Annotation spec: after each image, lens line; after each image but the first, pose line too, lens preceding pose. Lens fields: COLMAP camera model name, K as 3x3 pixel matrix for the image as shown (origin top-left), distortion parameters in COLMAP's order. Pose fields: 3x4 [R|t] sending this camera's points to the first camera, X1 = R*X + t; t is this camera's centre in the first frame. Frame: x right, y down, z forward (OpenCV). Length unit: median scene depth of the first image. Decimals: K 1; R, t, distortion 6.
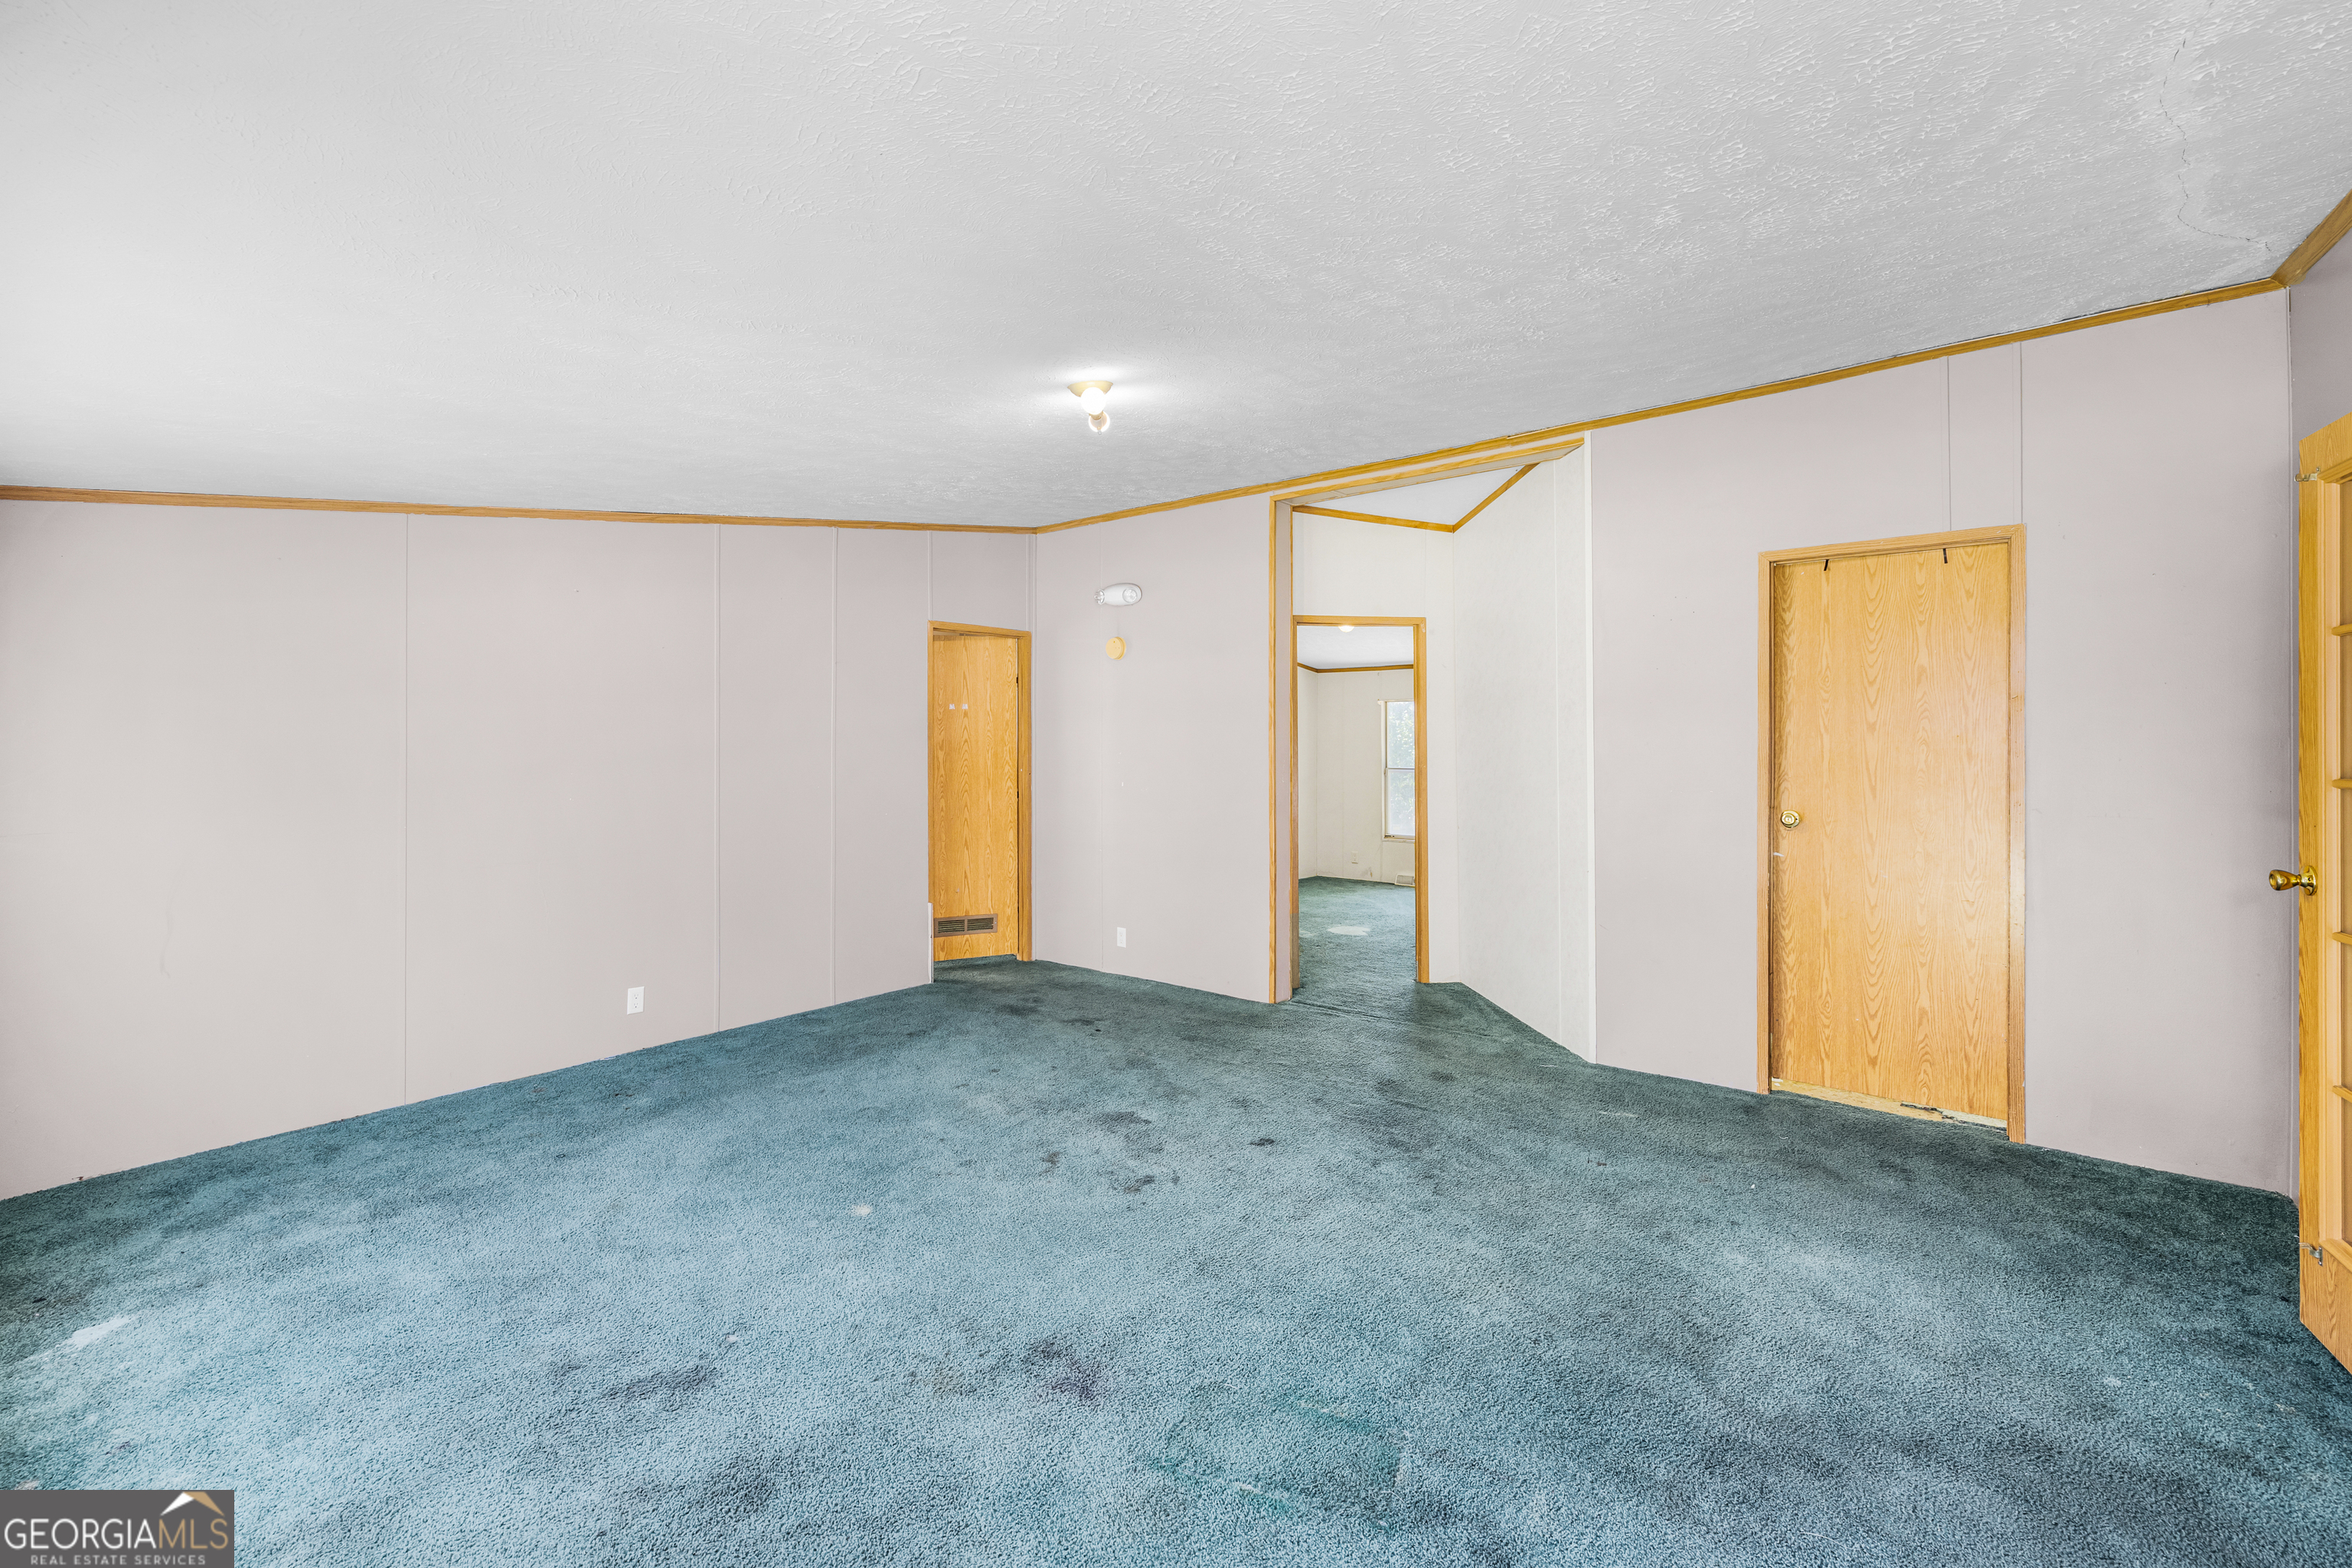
lens RADIAL K [[1003.1, 0, 1171.5], [0, 1003.1, 751.3], [0, 0, 1]] dist [0.000412, 0.000259]
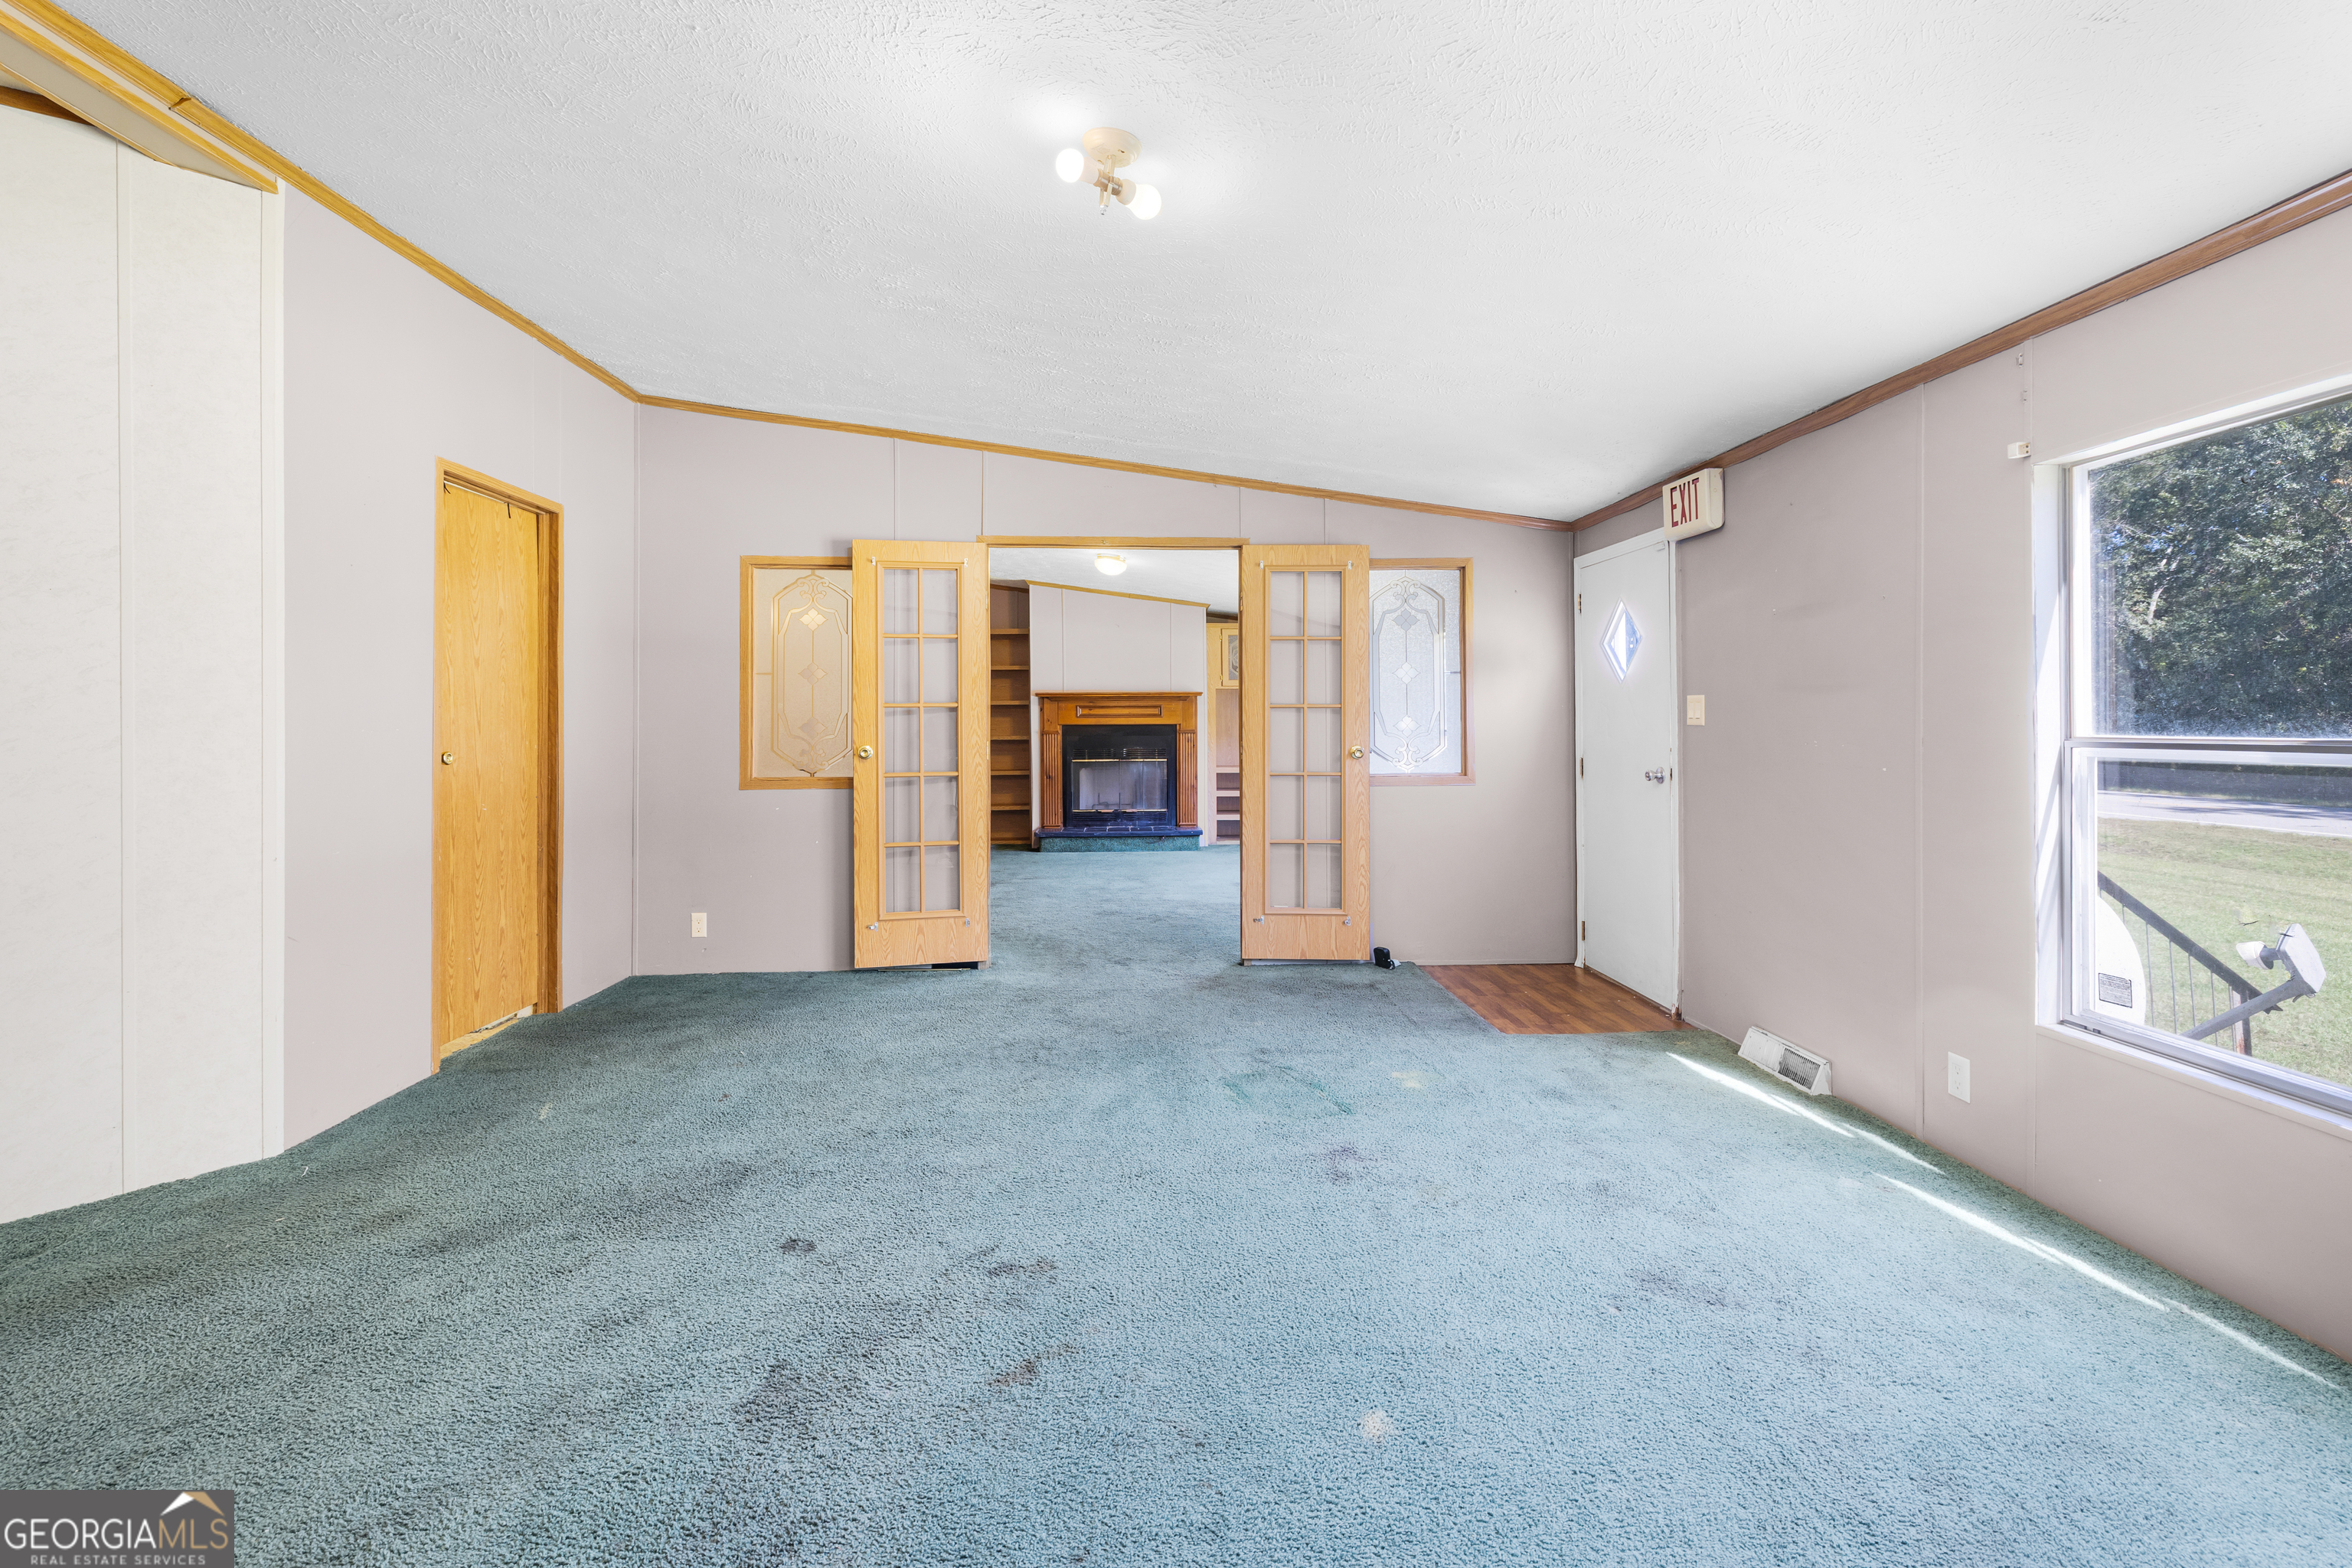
lens RADIAL K [[1020.9, 0, 1172.8], [0, 1020.9, 716.2], [0, 0, 1]] dist [0.001305, 0.000245]
pose [[-0.668518, 0.016843, 0.743505, -0.534415], [0.015161, 0.999844, -0.009018, 0.050771], [-0.743542, 0.005244, -0.668669, 1.178768]]
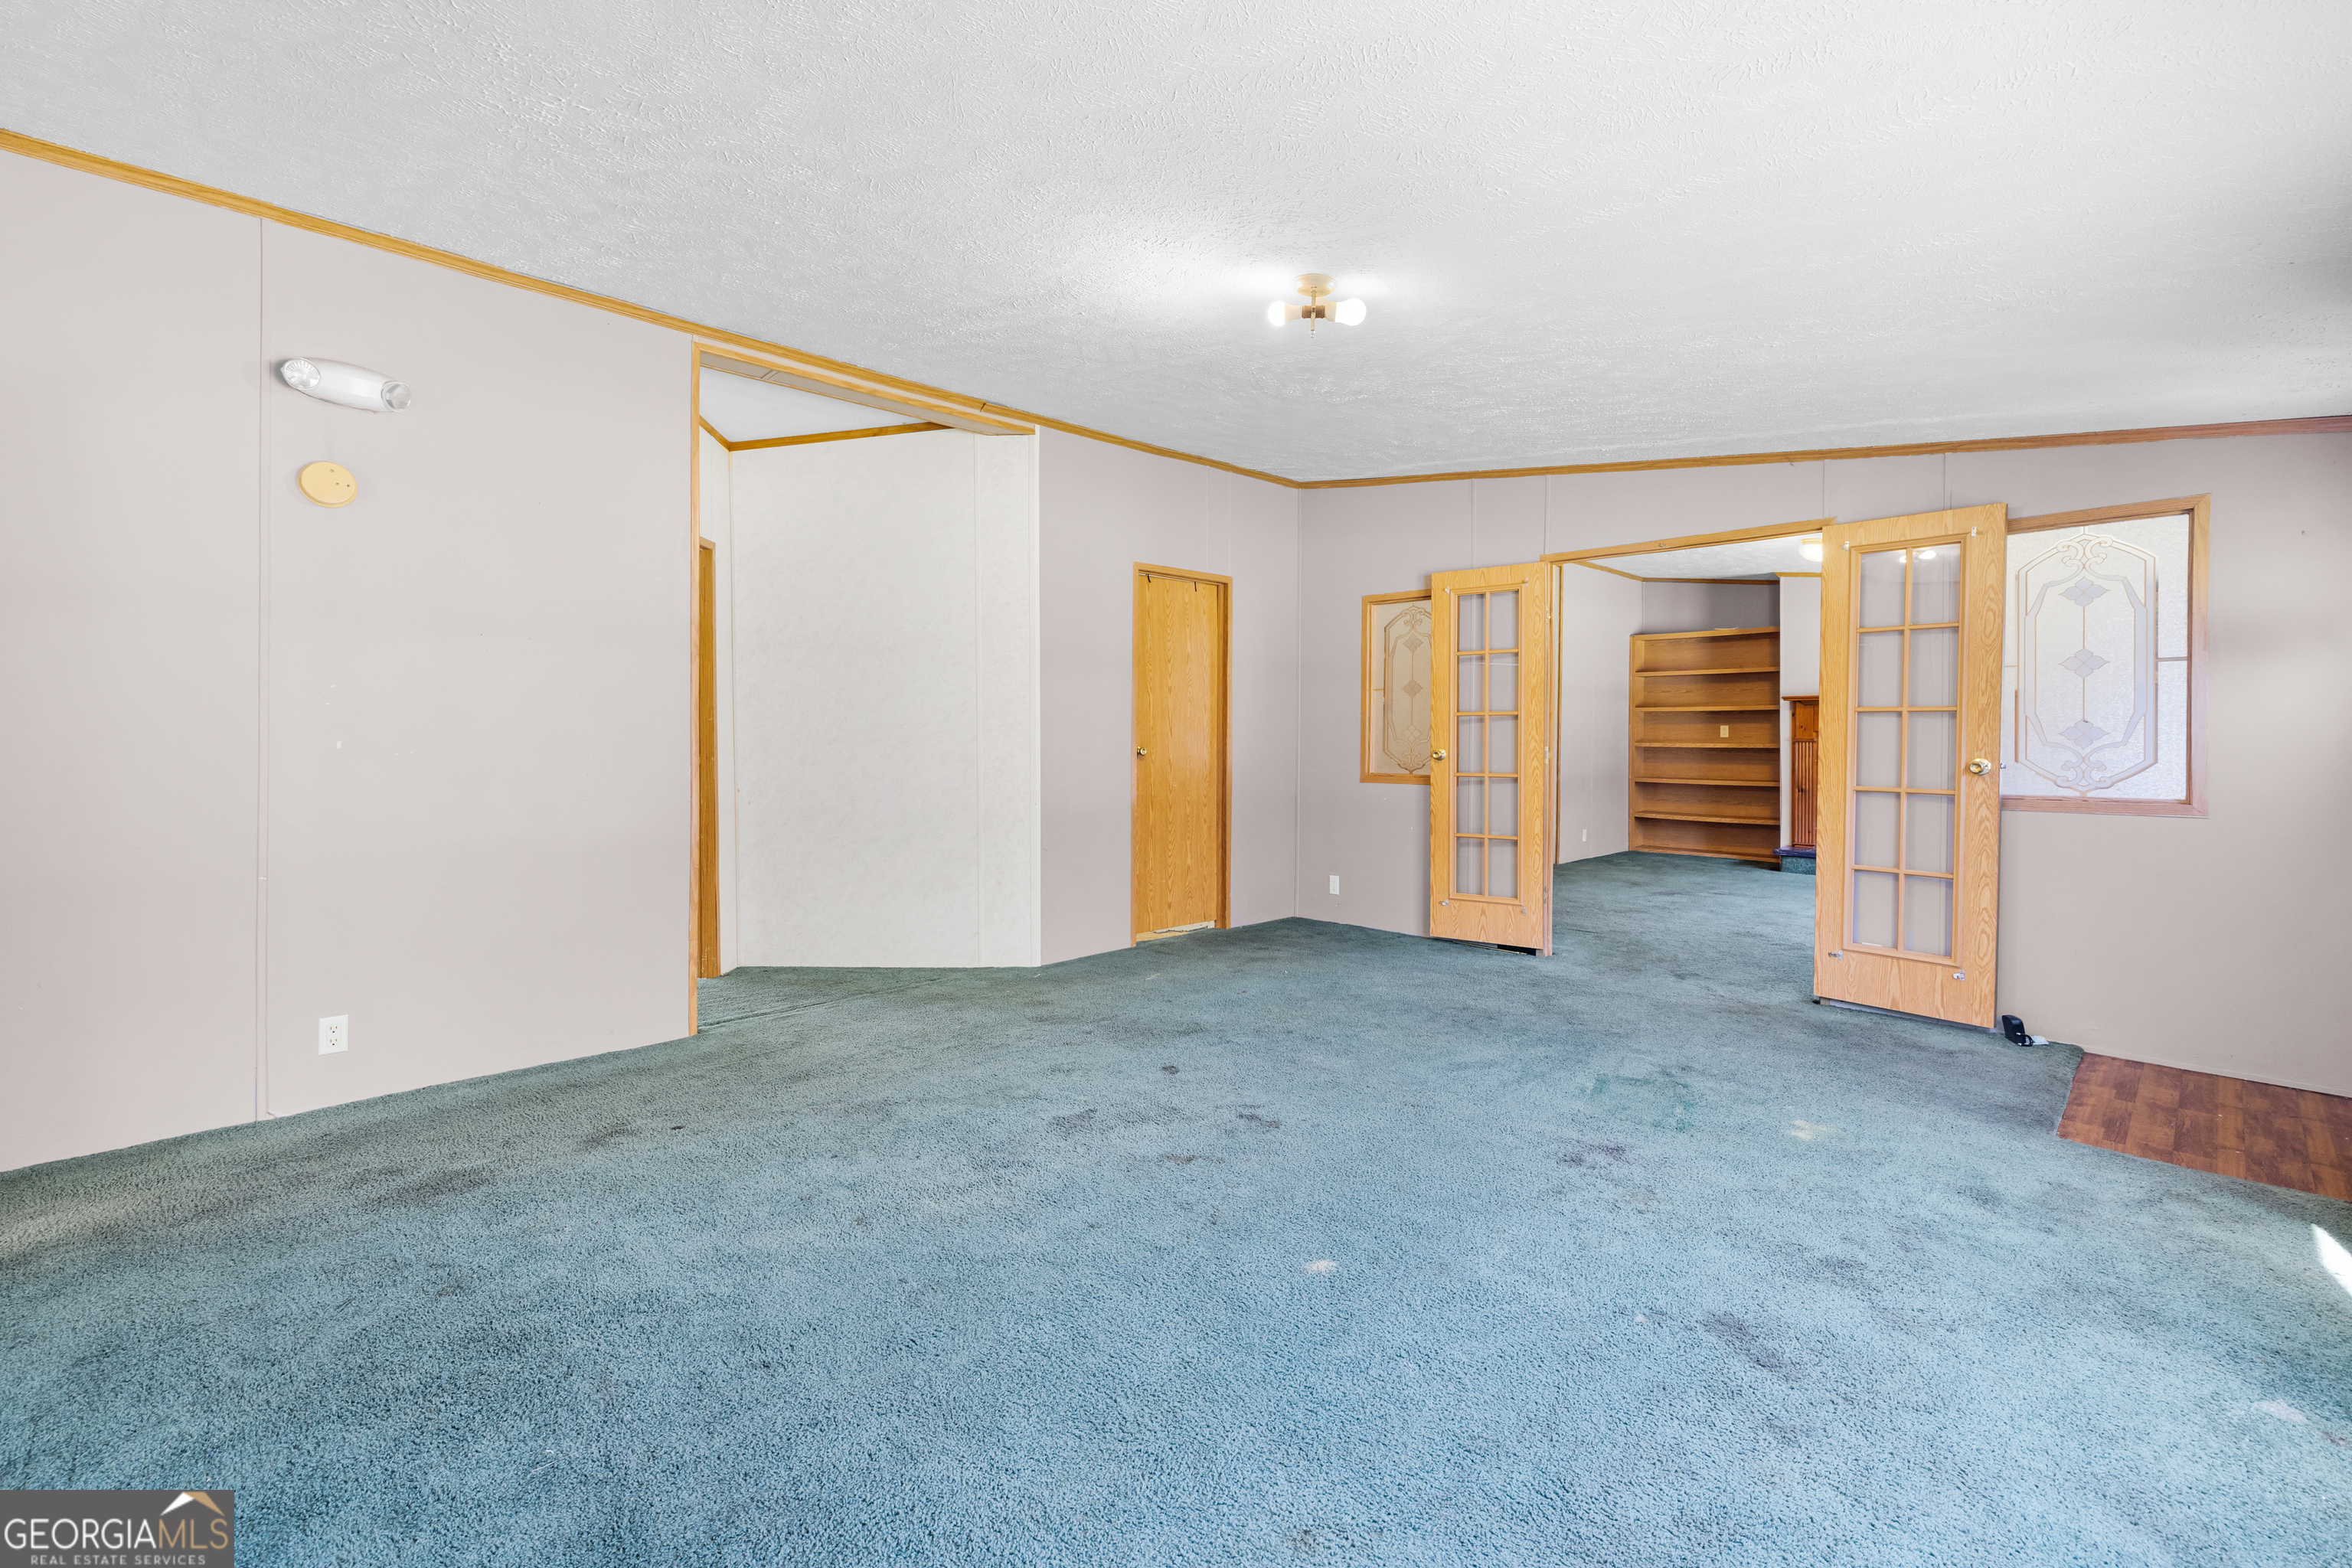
lens RADIAL K [[1003.1, 0, 1171.5], [0, 1003.1, 751.3], [0, 0, 1]] dist [0.000412, 0.000259]
pose [[0.122891, -0.009772, 0.992372, -0.843303], [0.007042, 0.999935, 0.008974, 0.057830], [-0.992395, 0.005886, 0.122952, 0.815927]]
